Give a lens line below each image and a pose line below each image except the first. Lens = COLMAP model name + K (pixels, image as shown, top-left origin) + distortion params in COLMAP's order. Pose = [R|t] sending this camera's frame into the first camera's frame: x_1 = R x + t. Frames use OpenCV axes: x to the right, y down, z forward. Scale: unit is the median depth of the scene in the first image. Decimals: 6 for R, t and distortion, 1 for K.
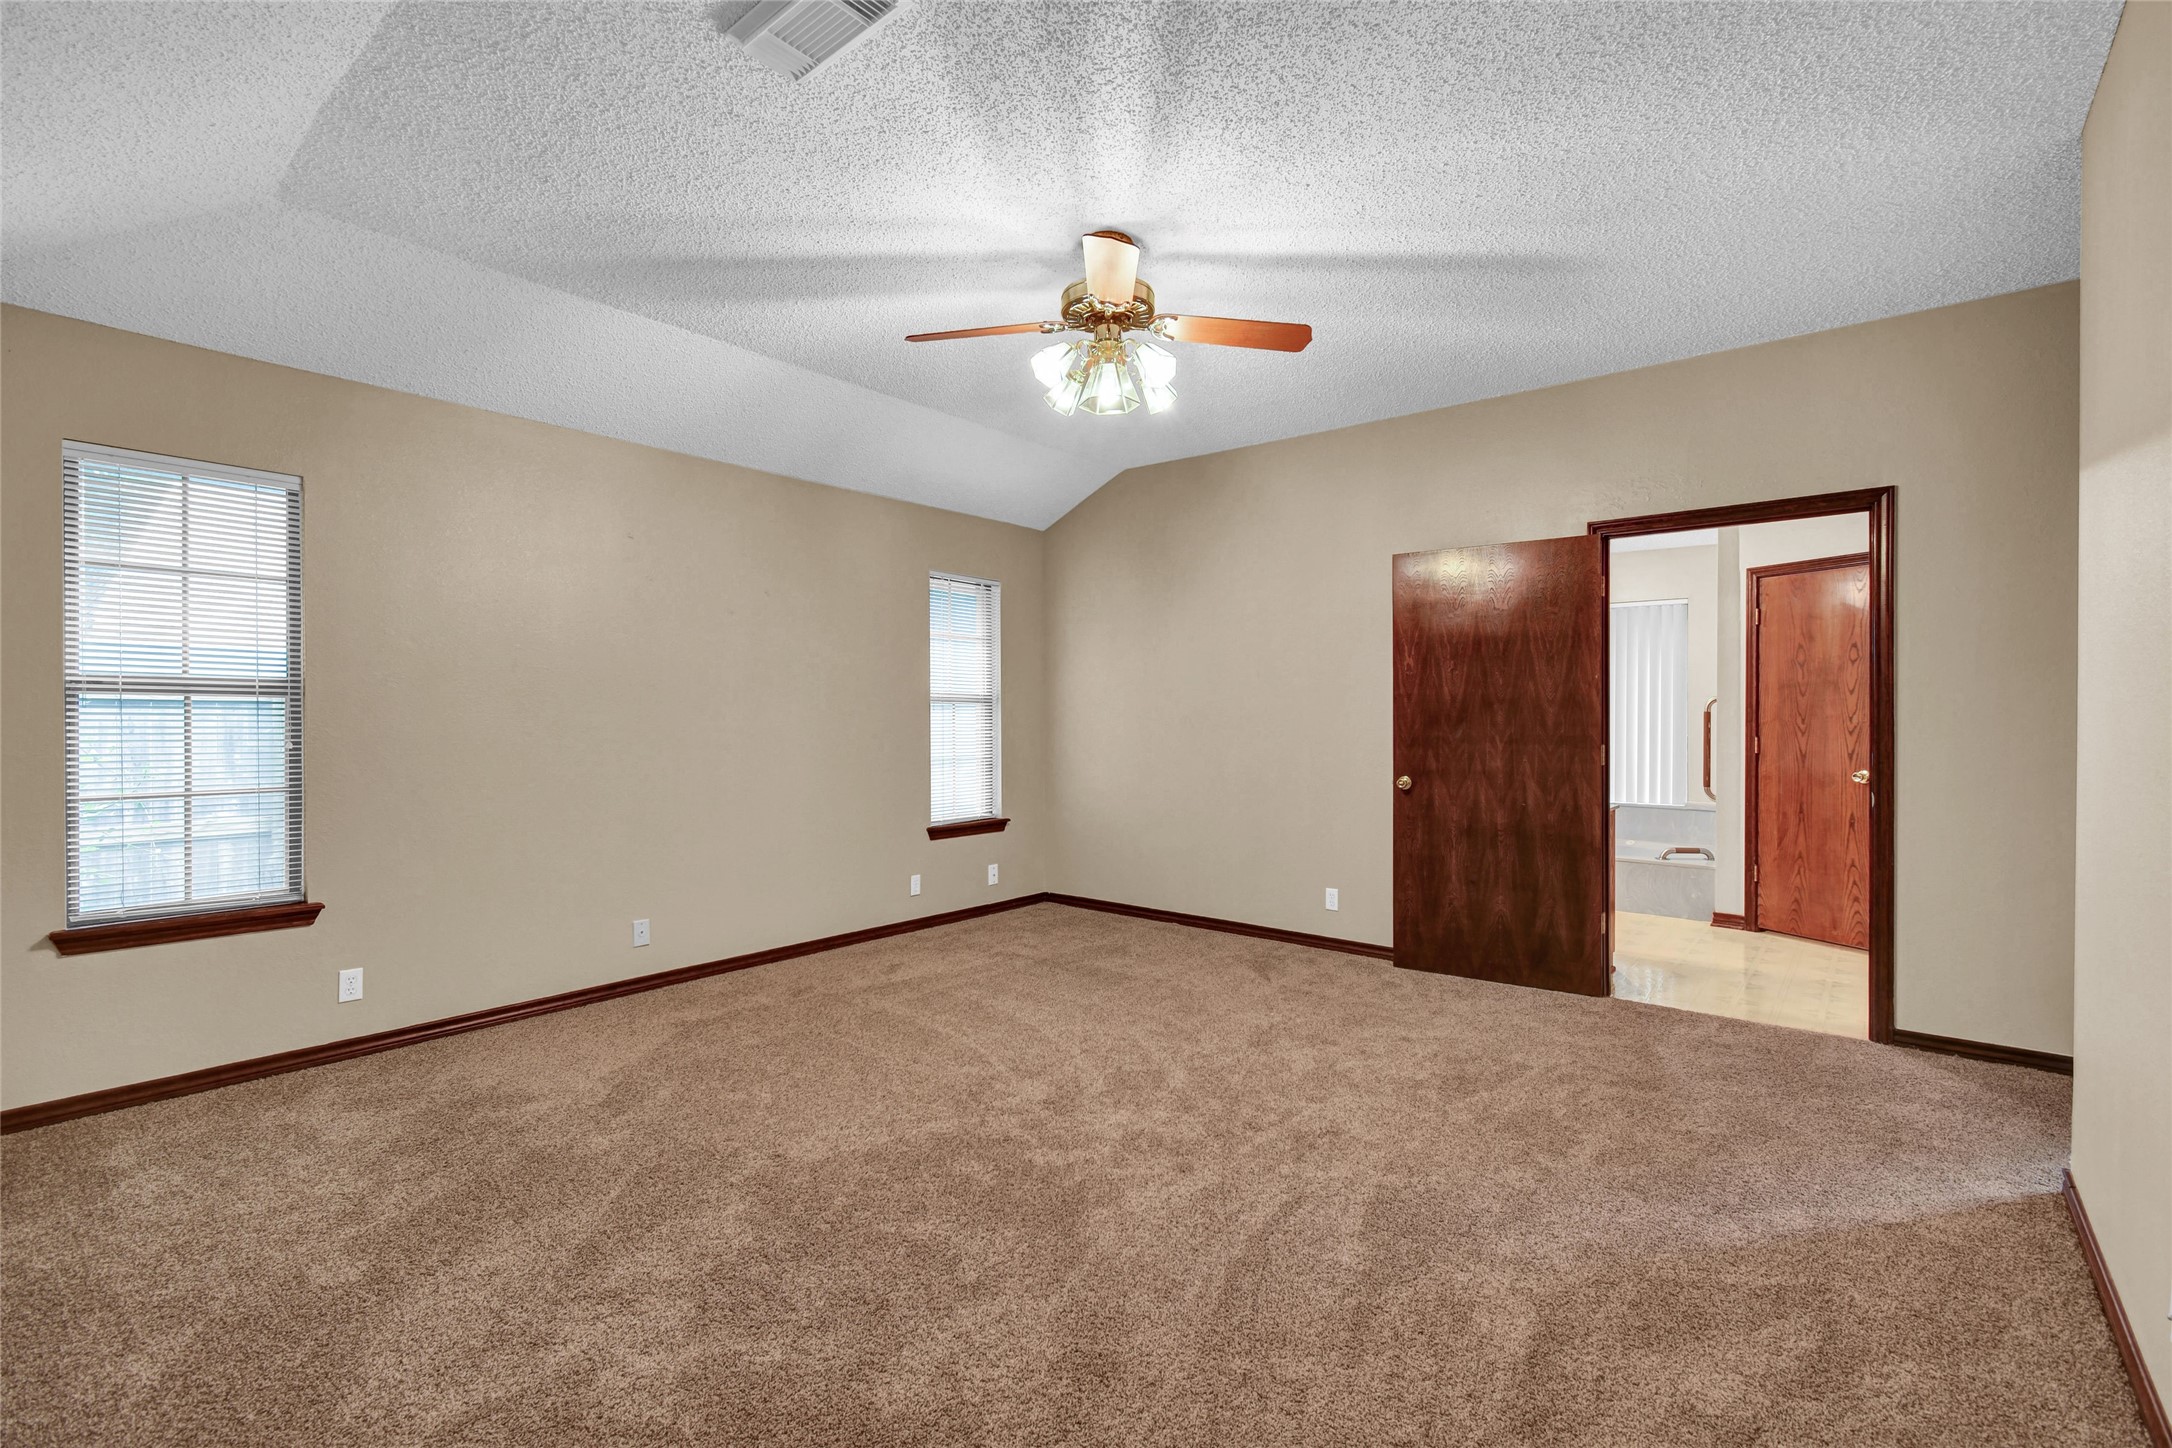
lens RADIAL K [[960.6, 0, 1106.9], [0, 960.6, 723.8], [0, 0, 1]] dist [0.005605, -0.003969]
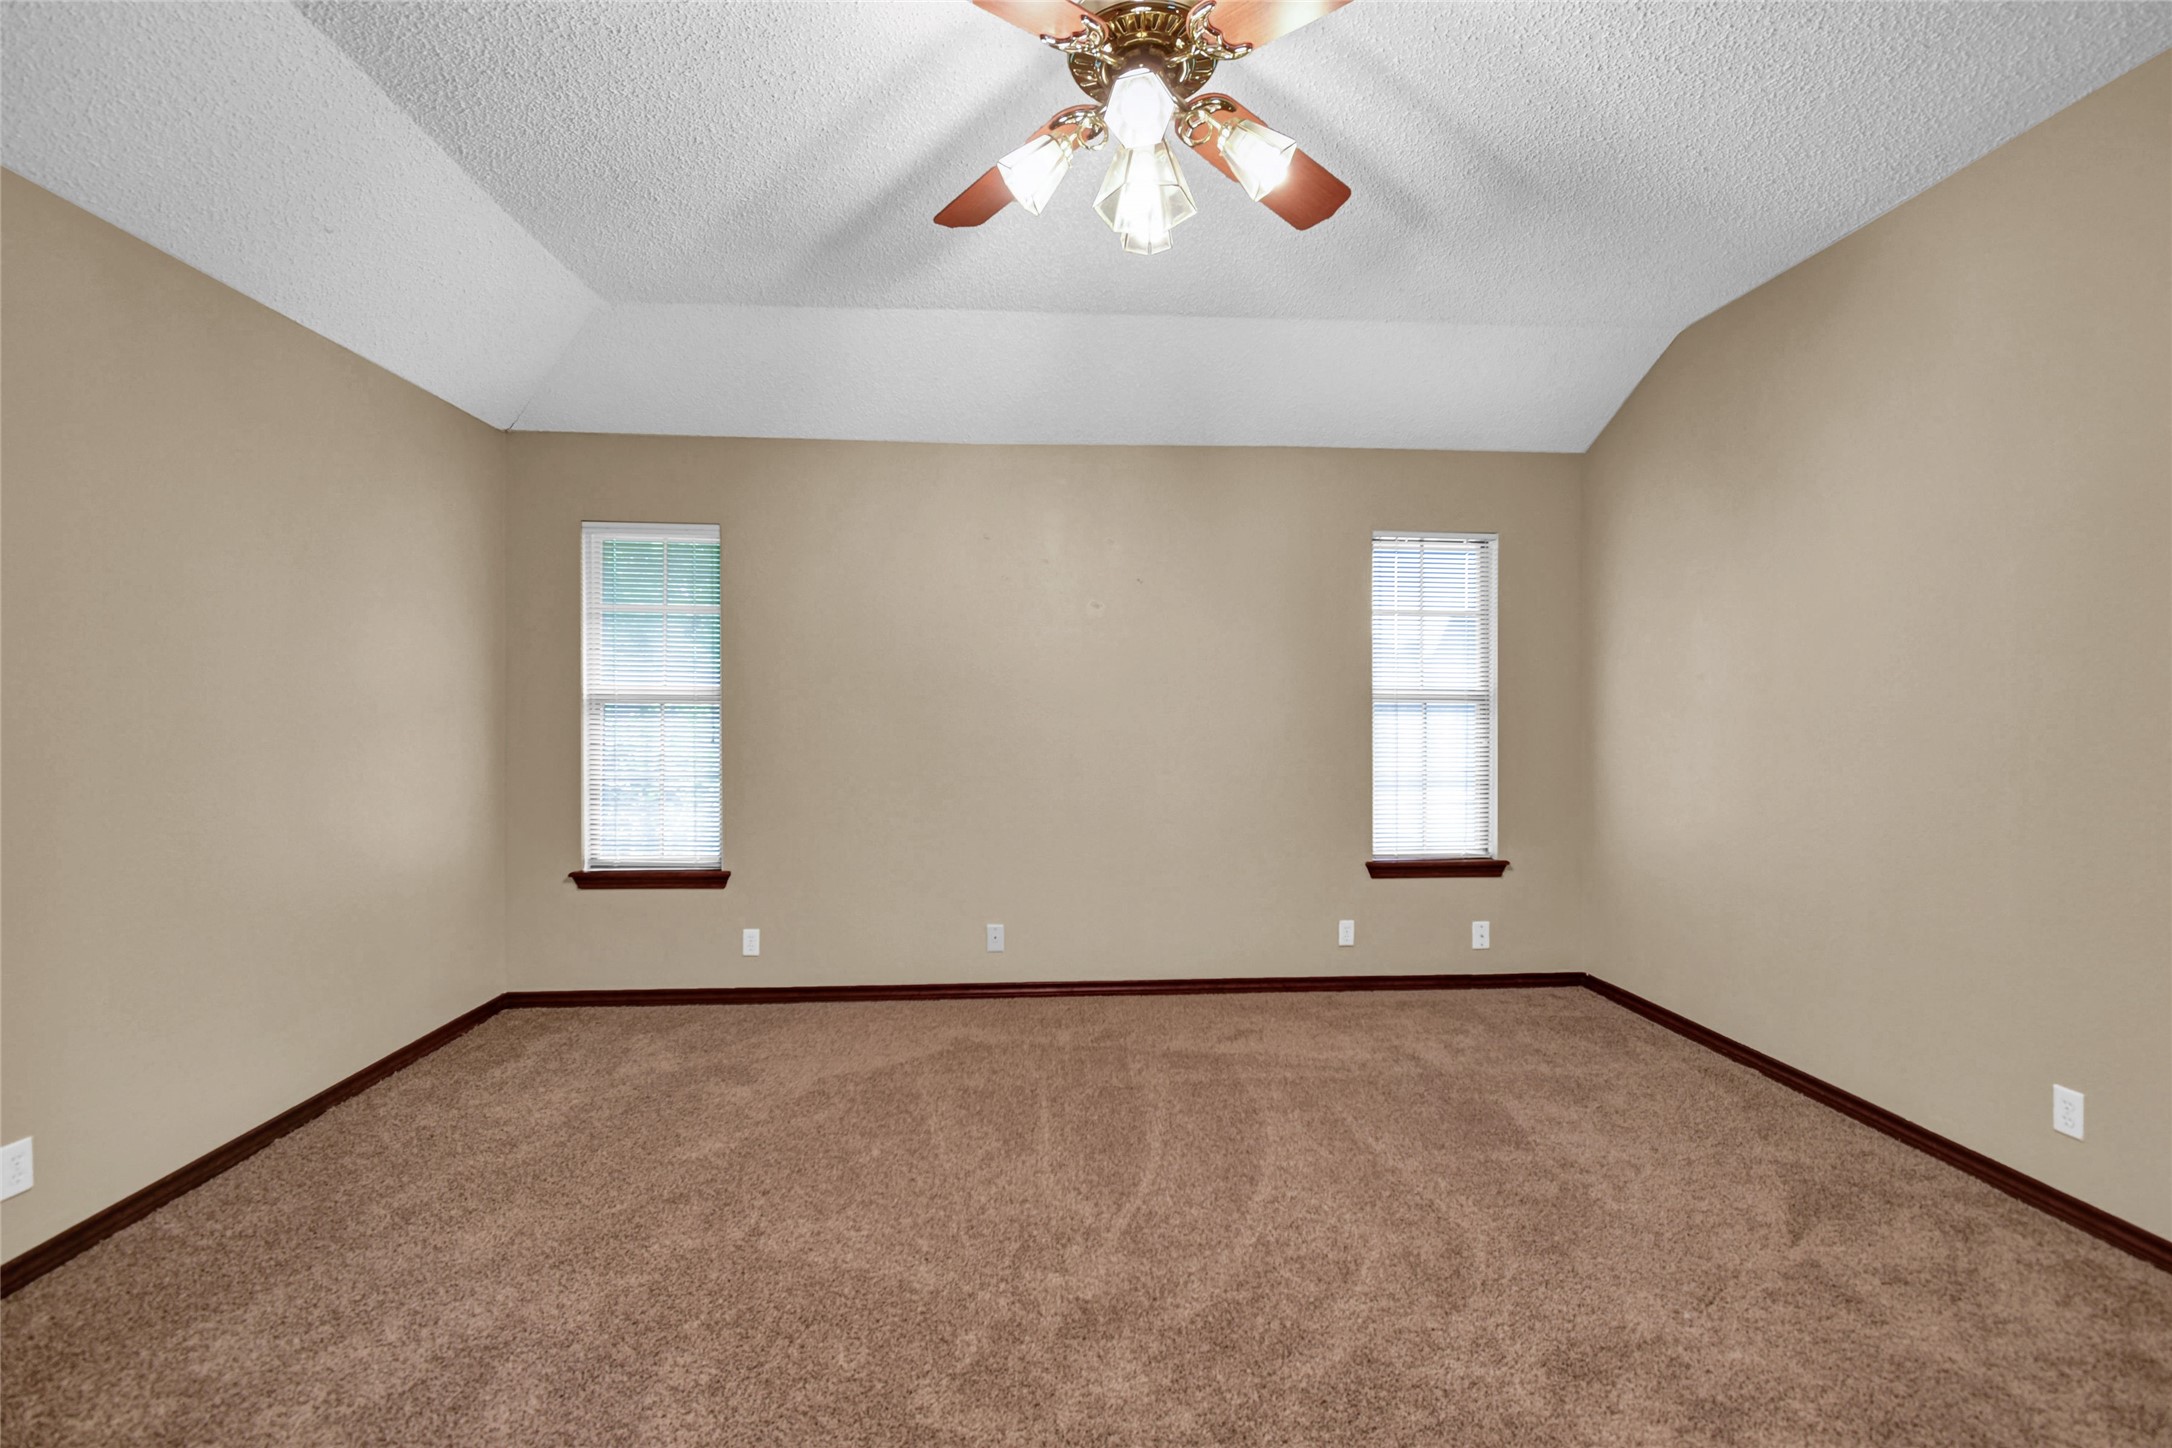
lens RADIAL K [[960.6, 0, 1083.7], [0, 960.6, 720.1], [0, 0, 1]] dist [0.005605, -0.003969]
pose [[0.677321, 0.001284, -0.735686, 0.311042], [-0.005850, 0.999976, -0.003641, -0.003384], [0.735664, 0.006770, 0.677313, 0.407440]]
